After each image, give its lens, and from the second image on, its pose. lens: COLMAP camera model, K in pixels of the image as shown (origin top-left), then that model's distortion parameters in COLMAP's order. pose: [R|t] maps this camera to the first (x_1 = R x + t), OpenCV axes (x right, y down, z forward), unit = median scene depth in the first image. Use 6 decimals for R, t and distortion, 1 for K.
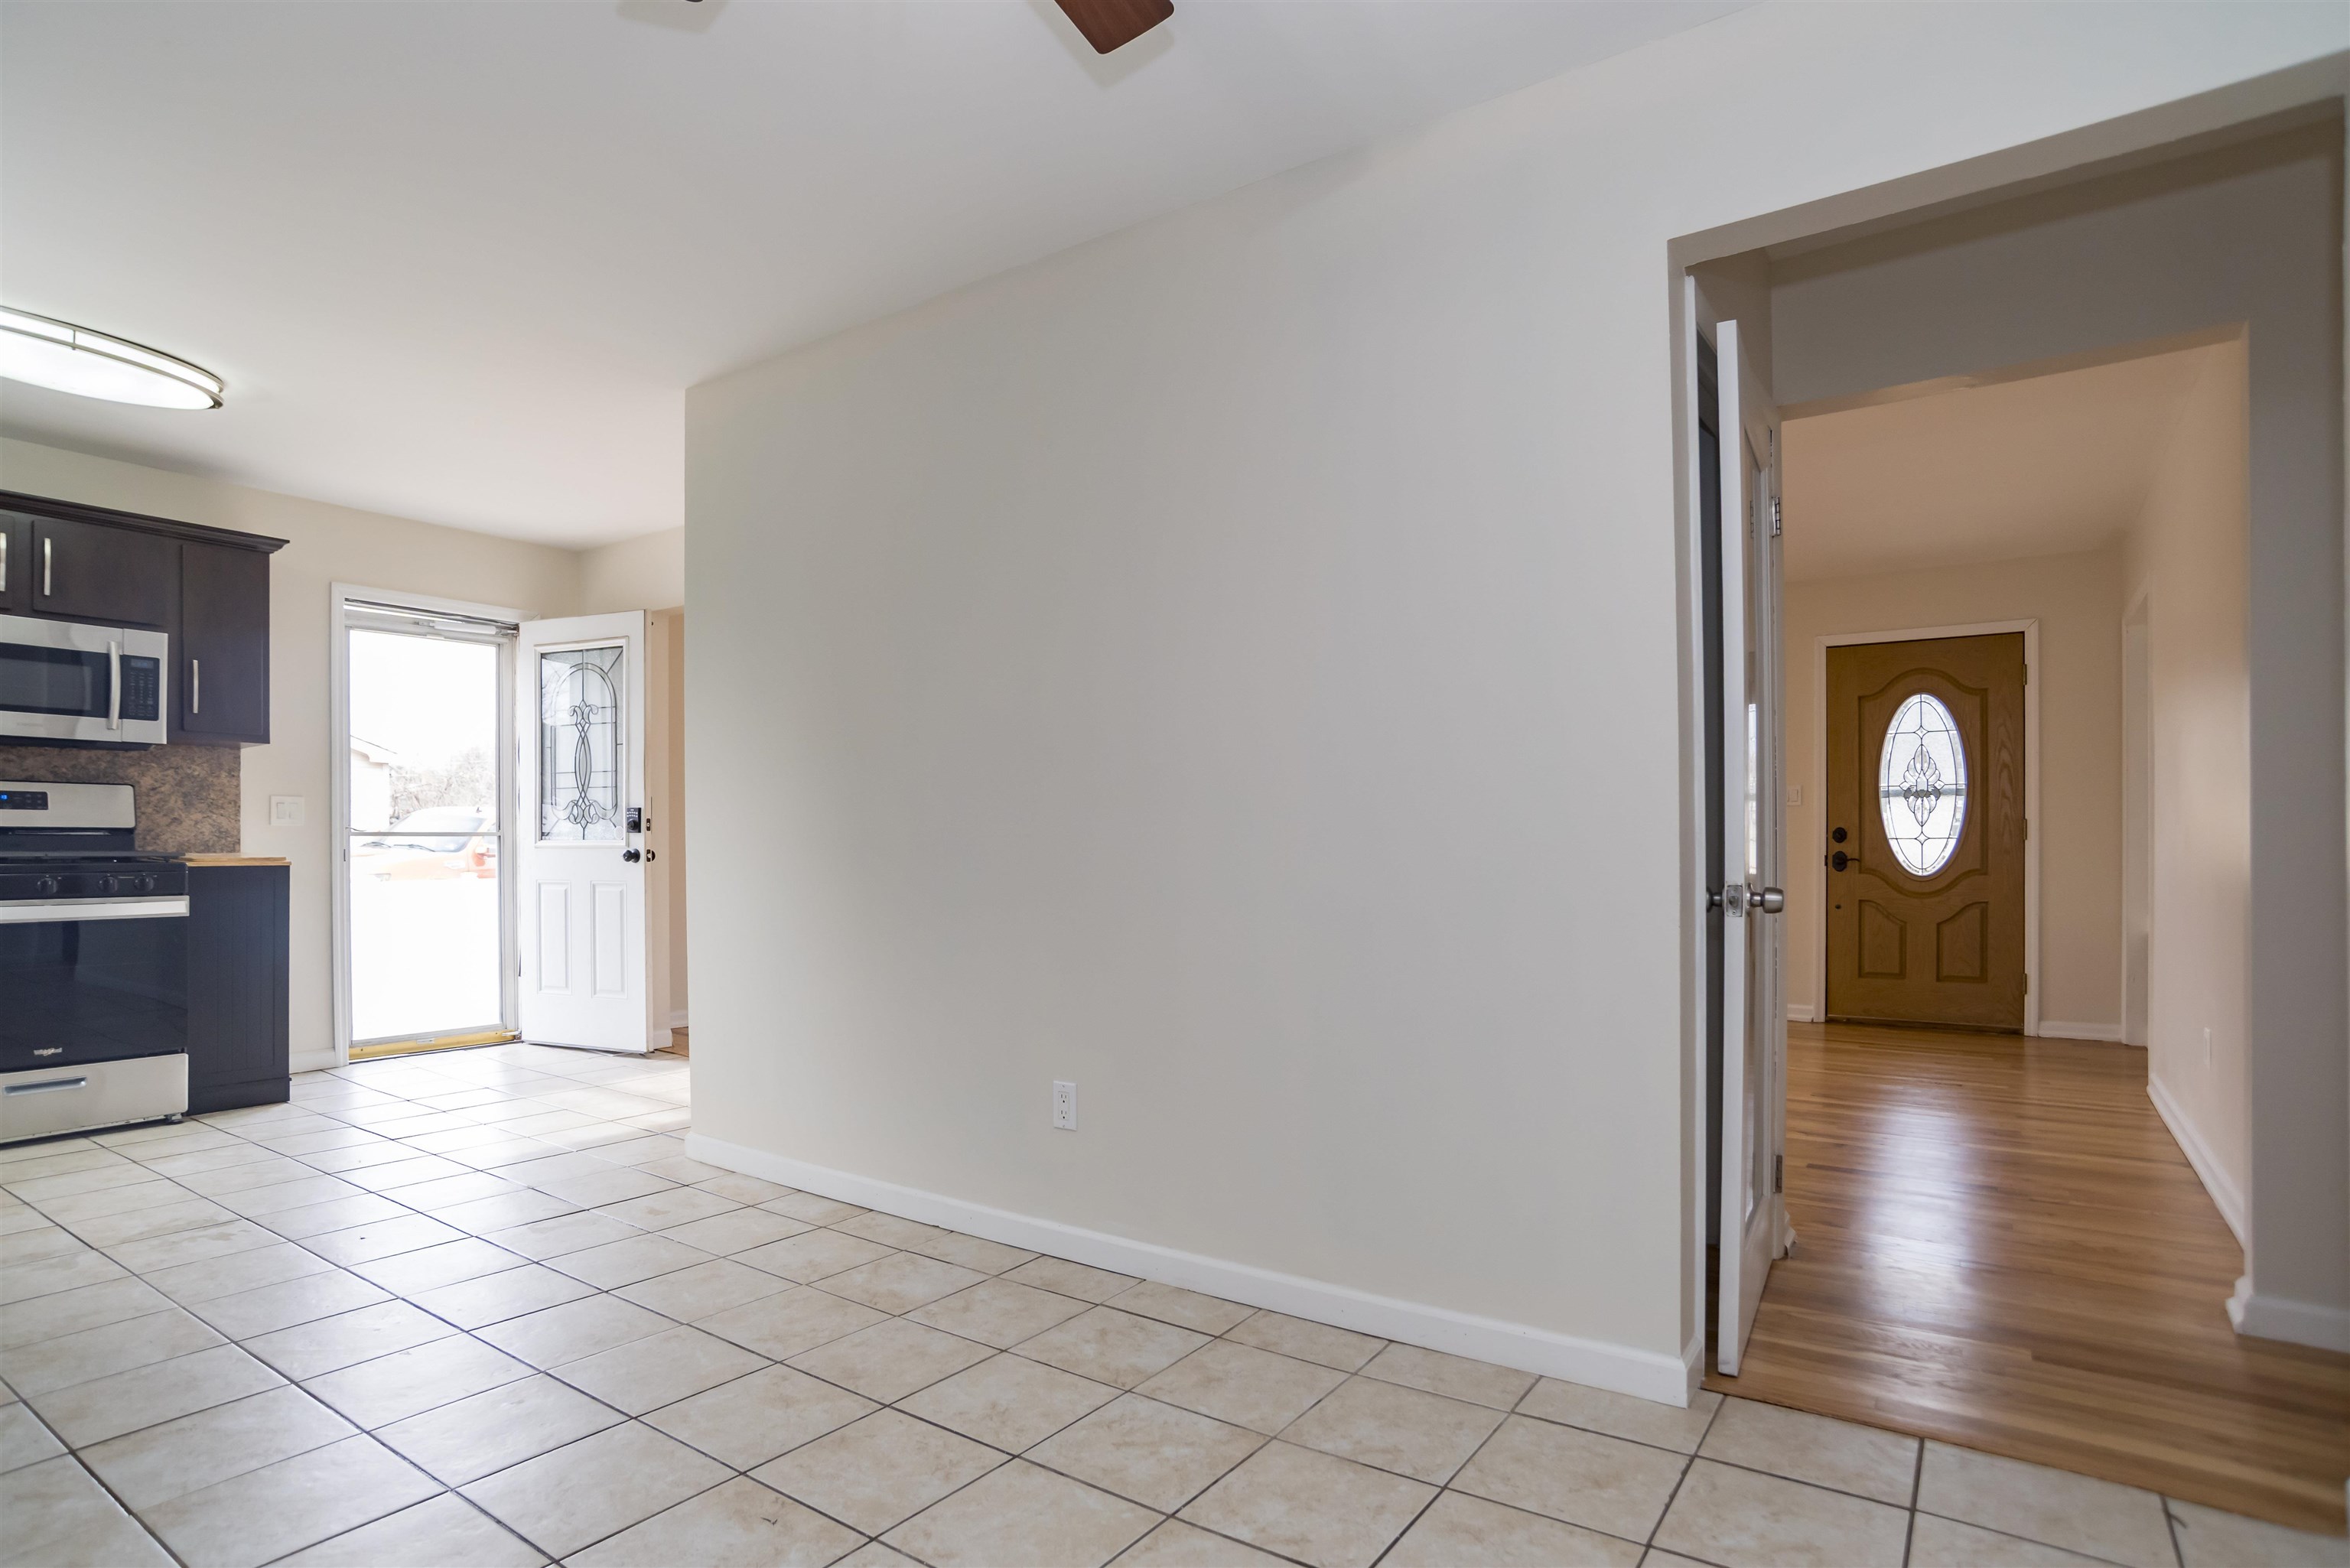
lens RADIAL K [[1249.6, 0, 1170.5], [0, 1249.6, 853.3], [0, 0, 1]] dist [0.020779, 0.000052]
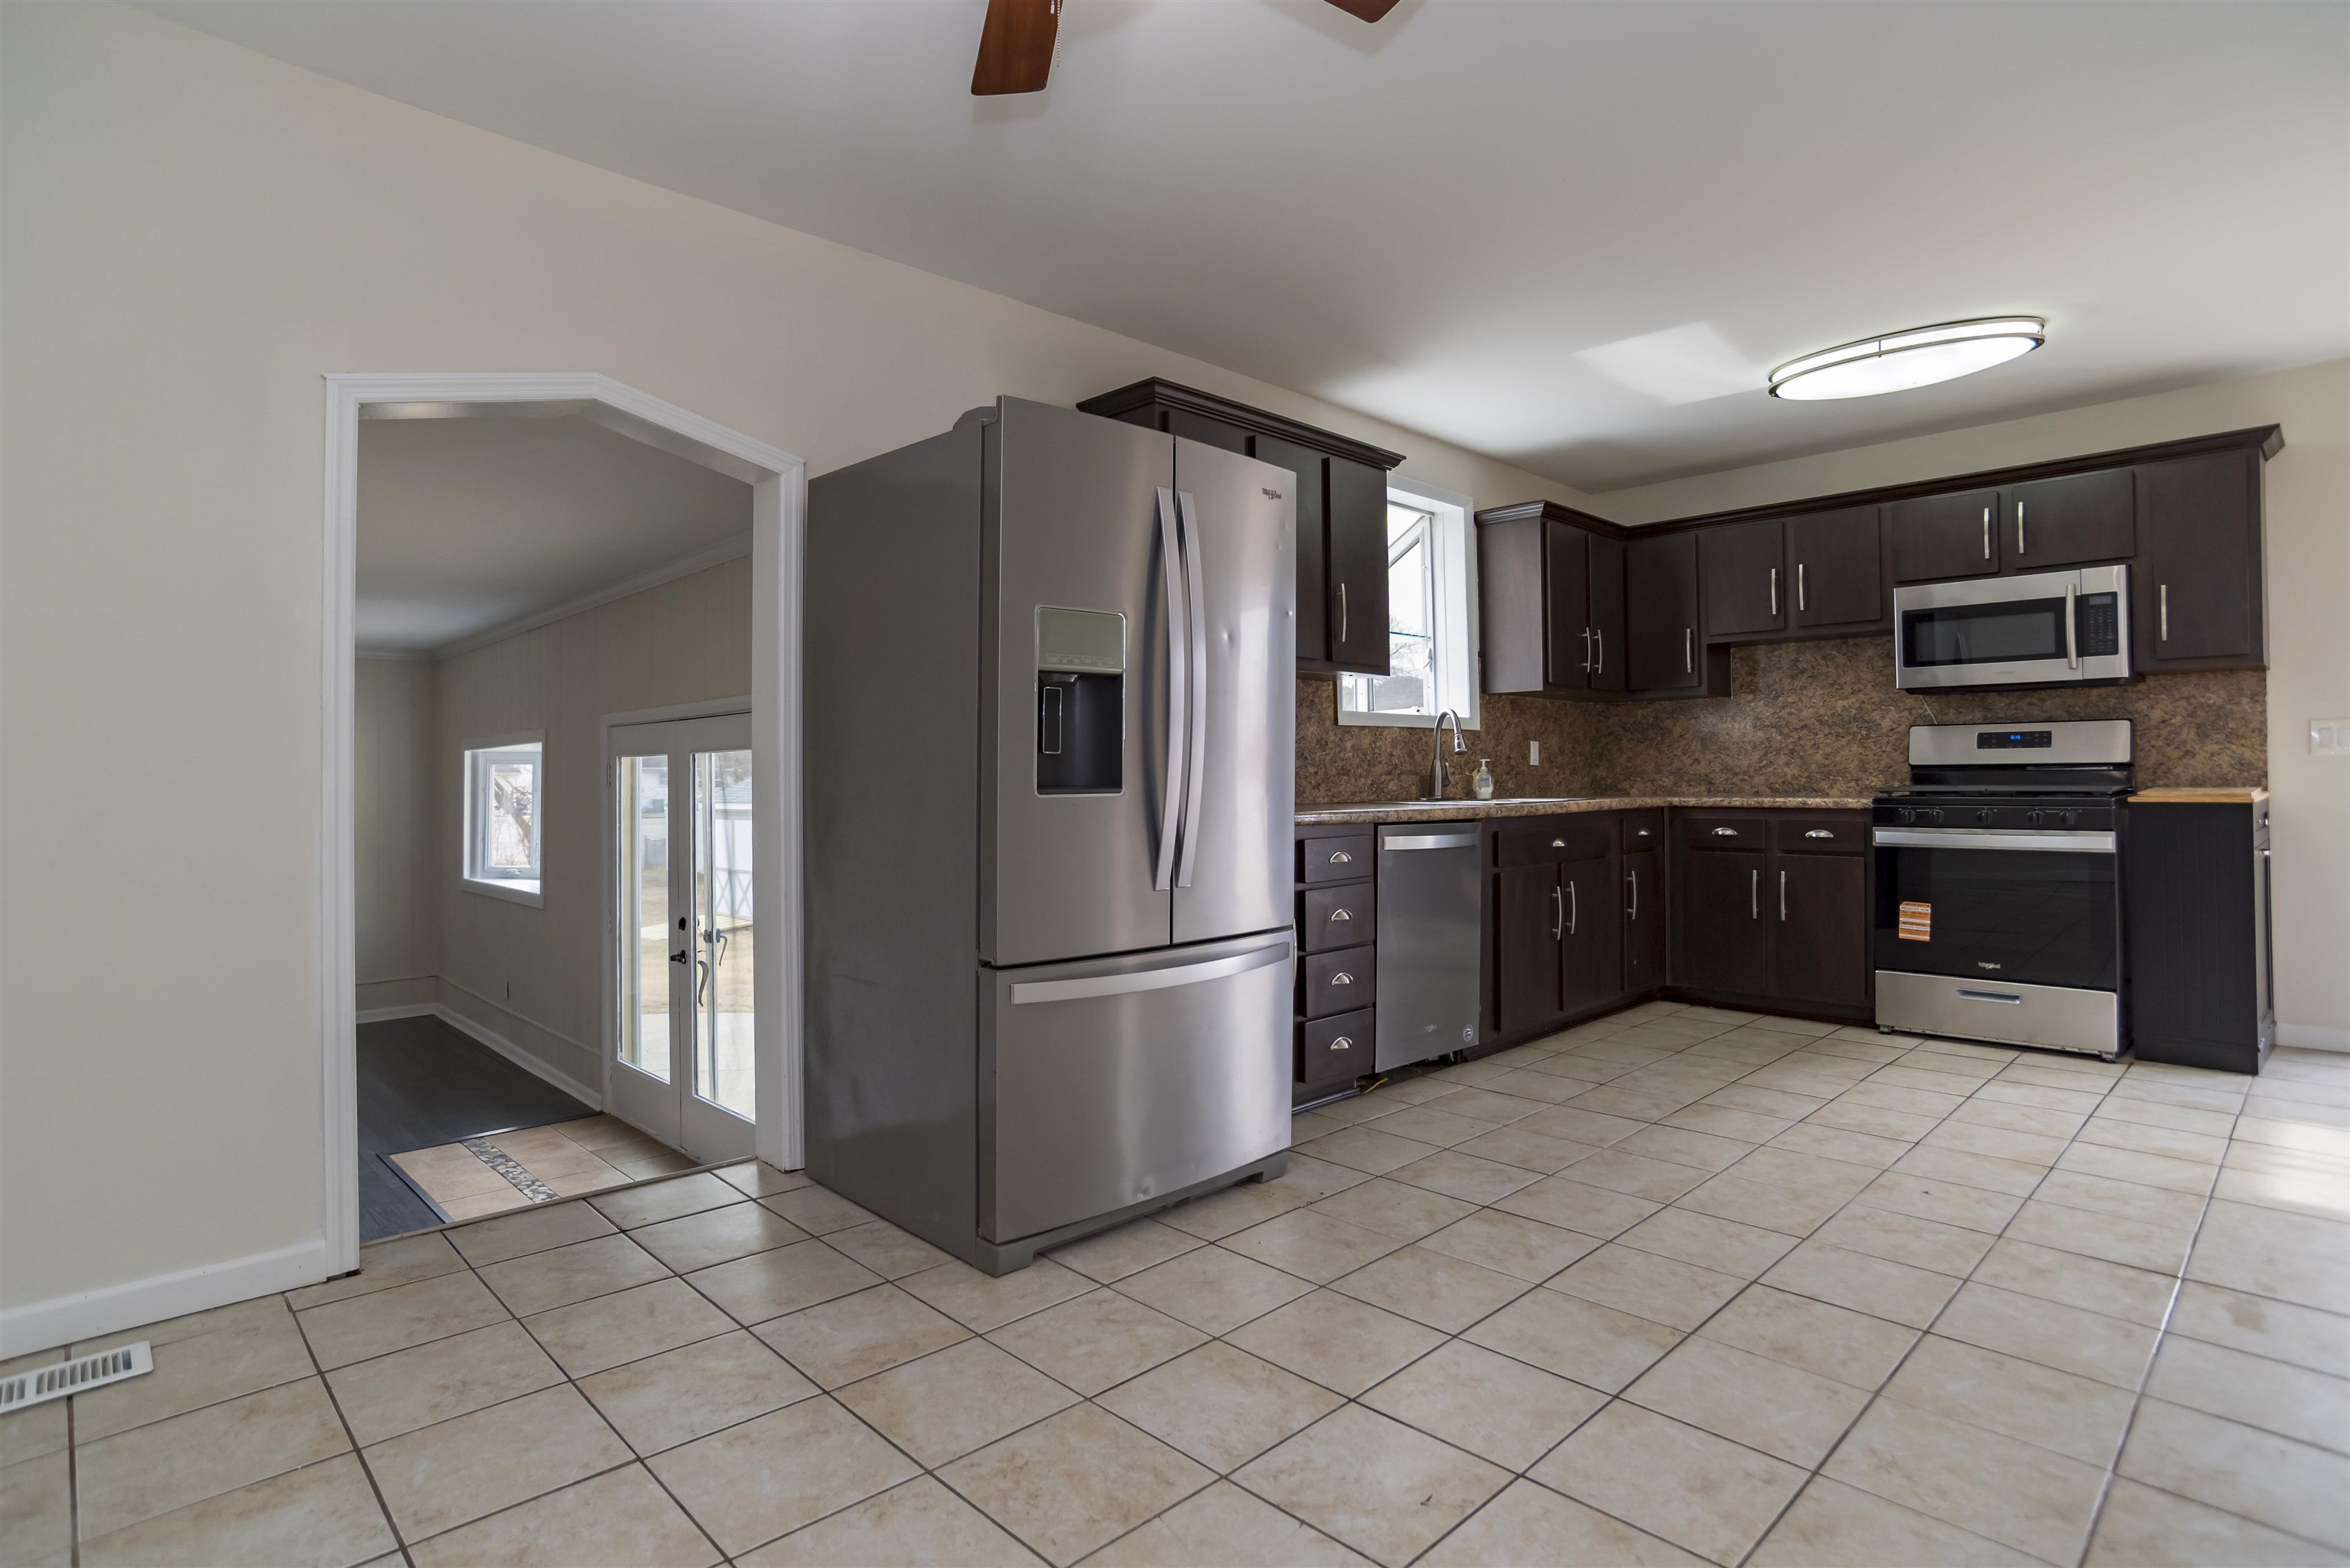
lens RADIAL K [[1168.8, 0, 1087.4], [0, 1168.8, 774.3], [0, 0, 1]] dist [-0.000419, 0.000153]
pose [[-0.174436, -0.004712, -0.984657, 0.244458], [0.001858, 0.999985, -0.005115, -0.007579], [0.984667, -0.002722, -0.174425, 0.365318]]
